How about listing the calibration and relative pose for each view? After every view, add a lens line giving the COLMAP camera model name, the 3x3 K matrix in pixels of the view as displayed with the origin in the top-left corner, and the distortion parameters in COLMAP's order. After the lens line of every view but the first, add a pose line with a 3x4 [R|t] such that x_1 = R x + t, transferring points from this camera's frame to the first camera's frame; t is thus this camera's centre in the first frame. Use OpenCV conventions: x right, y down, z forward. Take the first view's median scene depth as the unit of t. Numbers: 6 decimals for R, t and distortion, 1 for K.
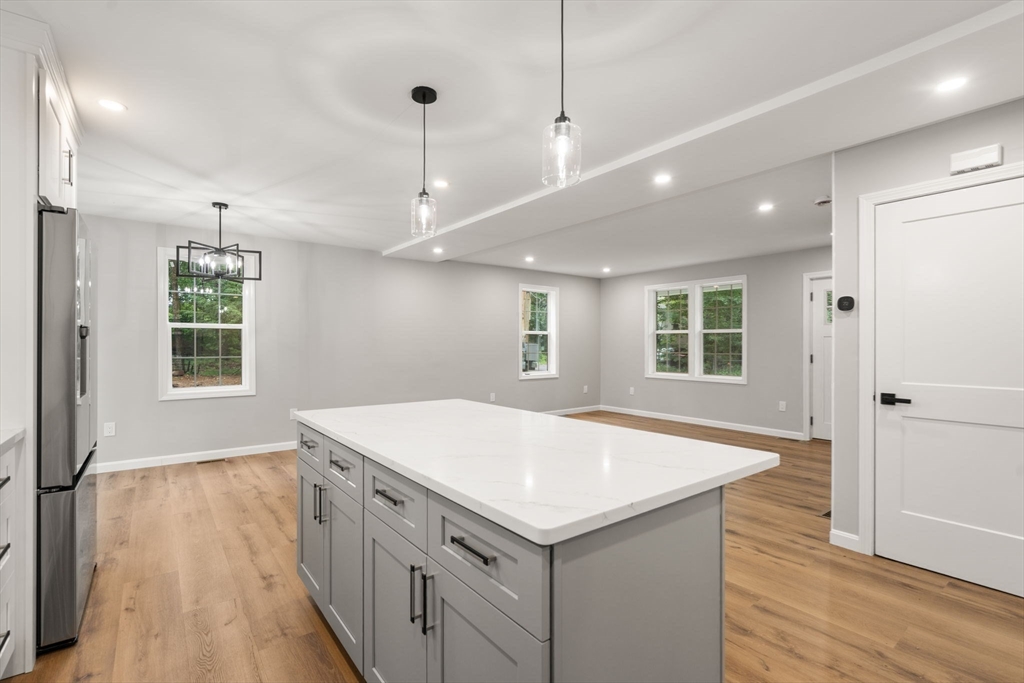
lens RADIAL K [[466.9, 0, 513.2], [0, 466.9, 345.2], [0, 0, 1]] dist [-0.002565, -0.000202]
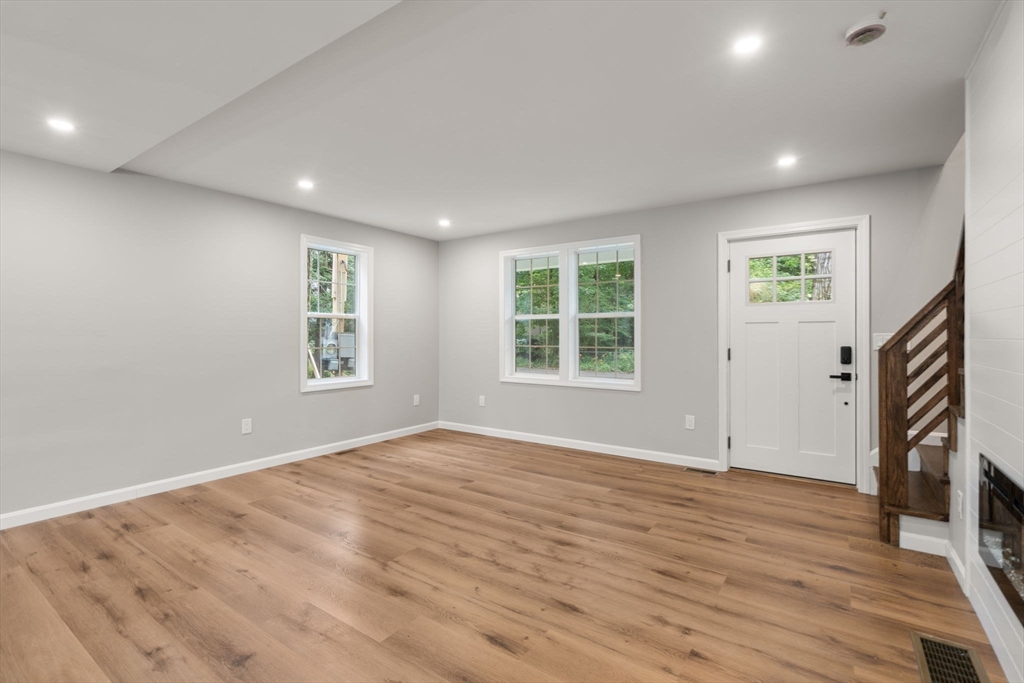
lens RADIAL K [[472.6, 0, 511.1], [0, 472.6, 333.6], [0, 0, 1]] dist [-0.002565, 0.000469]
pose [[0.953965, 0.000815, 0.299918, 0.112016], [0.001232, 0.999977, -0.006634, 0.002154], [-0.299916, 0.006698, 0.953942, 0.417383]]
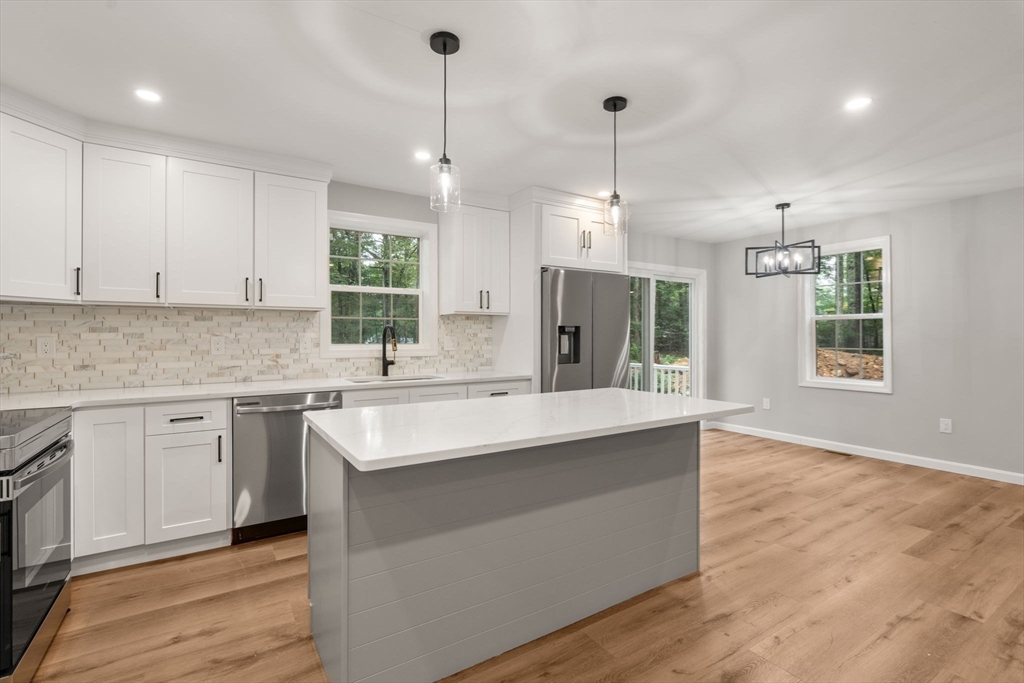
lens RADIAL K [[472.6, 0, 511.1], [0, 472.6, 333.6], [0, 0, 1]] dist [-0.002565, 0.000469]
pose [[-0.089316, -0.004515, -0.995993, 0.340269], [-0.001023, 0.999990, -0.004442, -0.001093], [0.996003, 0.000622, -0.089320, 0.321273]]
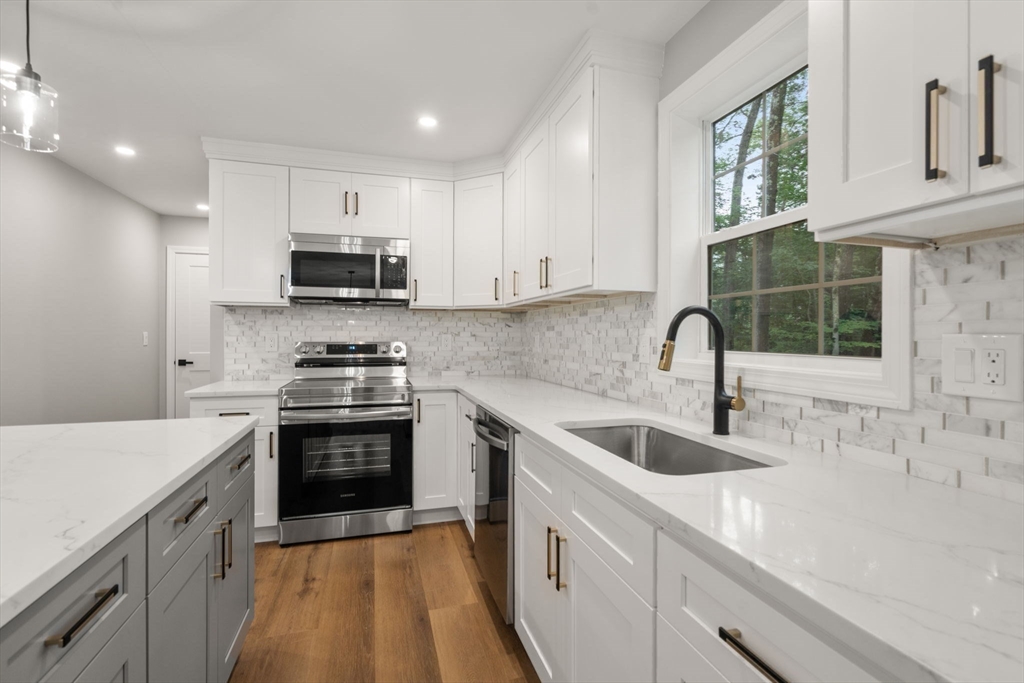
lens RADIAL K [[466.4, 0, 512.6], [0, 466.4, 335.7], [0, 0, 1]] dist [-0.000564, 0.000956]
pose [[-0.932749, -0.004414, 0.360500, -0.259582], [-0.003852, 0.999990, 0.002279, 0.000447], [-0.360506, 0.000737, -0.932756, 0.368485]]
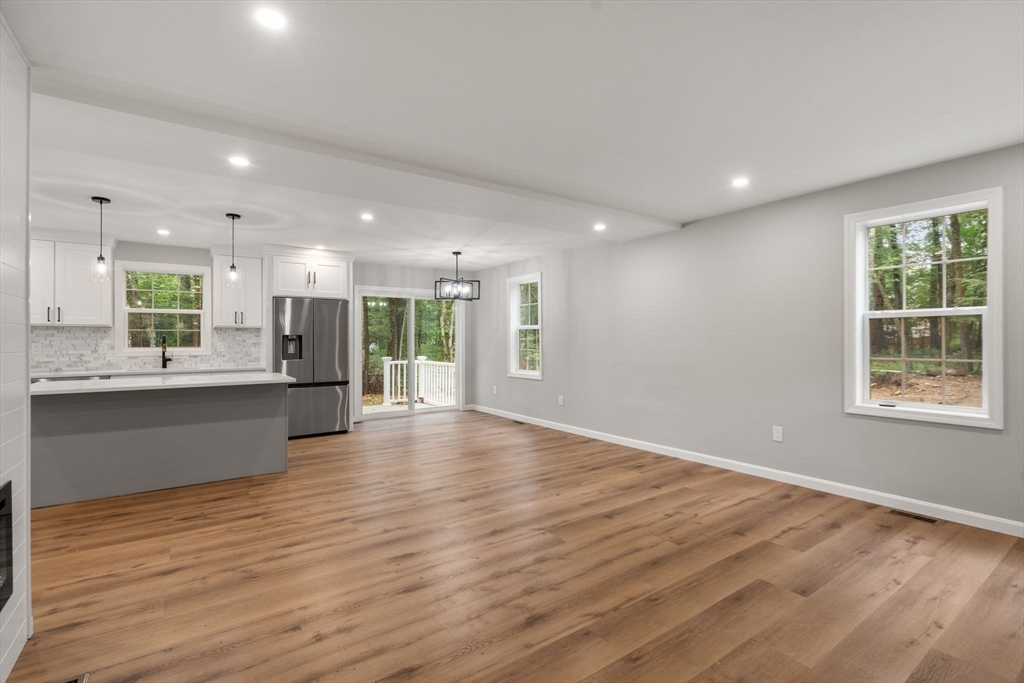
lens RADIAL K [[472.6, 0, 511.1], [0, 472.6, 333.6], [0, 0, 1]] dist [-0.002565, 0.000469]
pose [[-0.044648, -0.012442, -0.998925, 0.655834], [0.002339, 0.999918, -0.012559, -0.004021], [0.999000, -0.002897, -0.044616, 0.845974]]
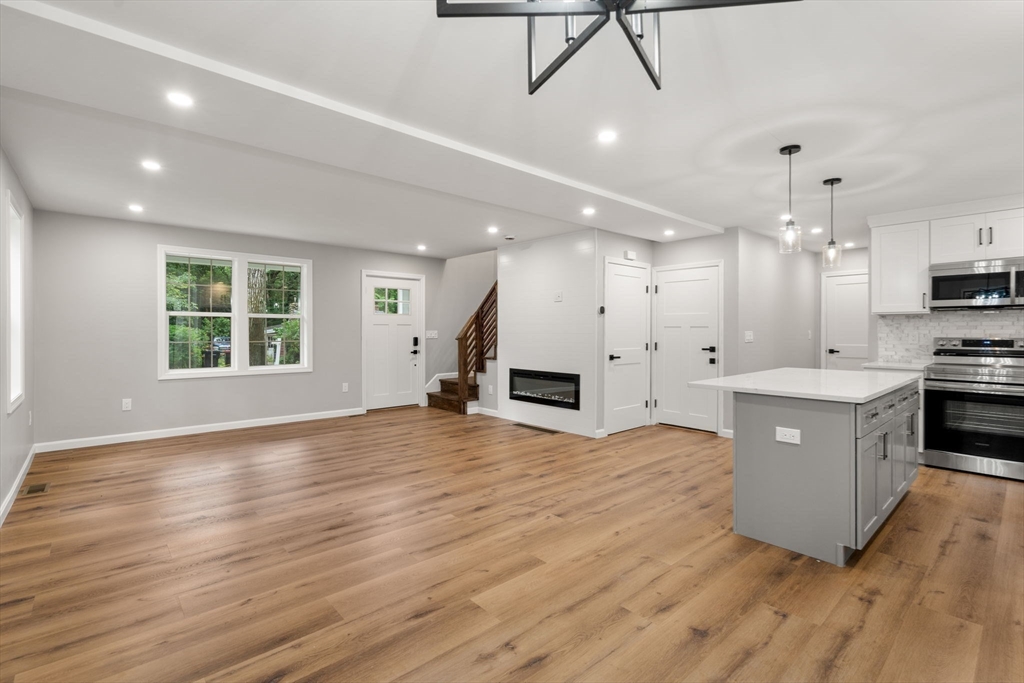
lens RADIAL K [[467.8, 0, 510.6], [0, 467.8, 331.7], [0, 0, 1]] dist [0.000301, 0.000735]
pose [[-0.069689, -0.003019, 0.997564, -0.560576], [0.000926, 0.999995, 0.003091, -0.002977], [-0.997568, 0.001139, -0.069686, 0.714418]]
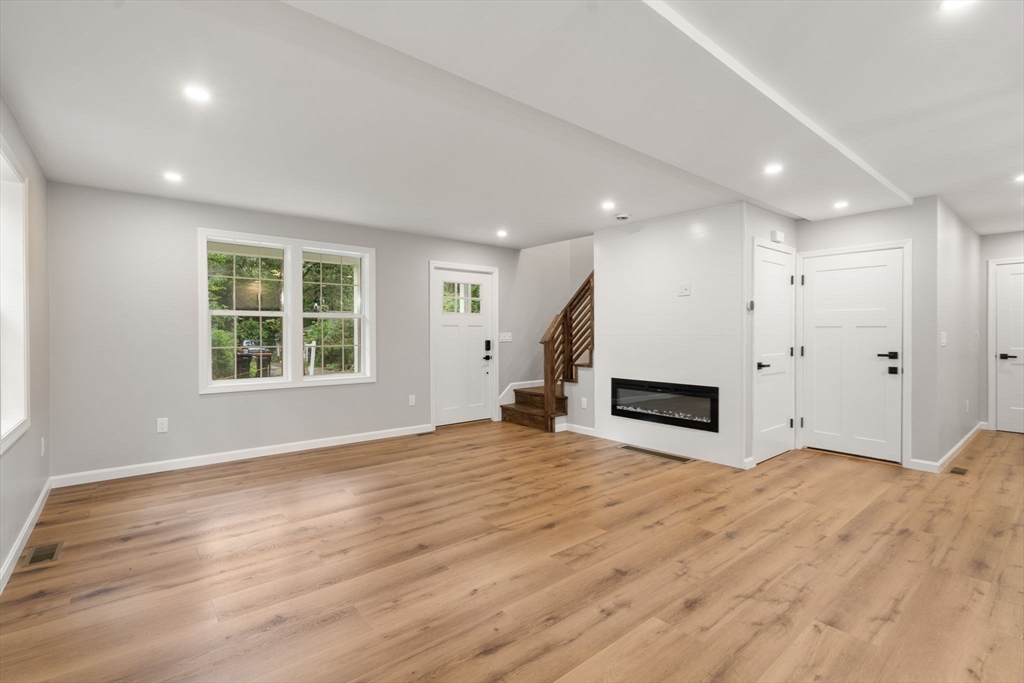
lens RADIAL K [[466.4, 0, 512.6], [0, 466.4, 335.7], [0, 0, 1]] dist [-0.000564, 0.000956]
pose [[-0.031838, -0.007123, 0.999468, -0.361205], [0.004195, 0.999965, 0.007261, -0.002756], [-0.999484, 0.004424, -0.031807, 0.860173]]
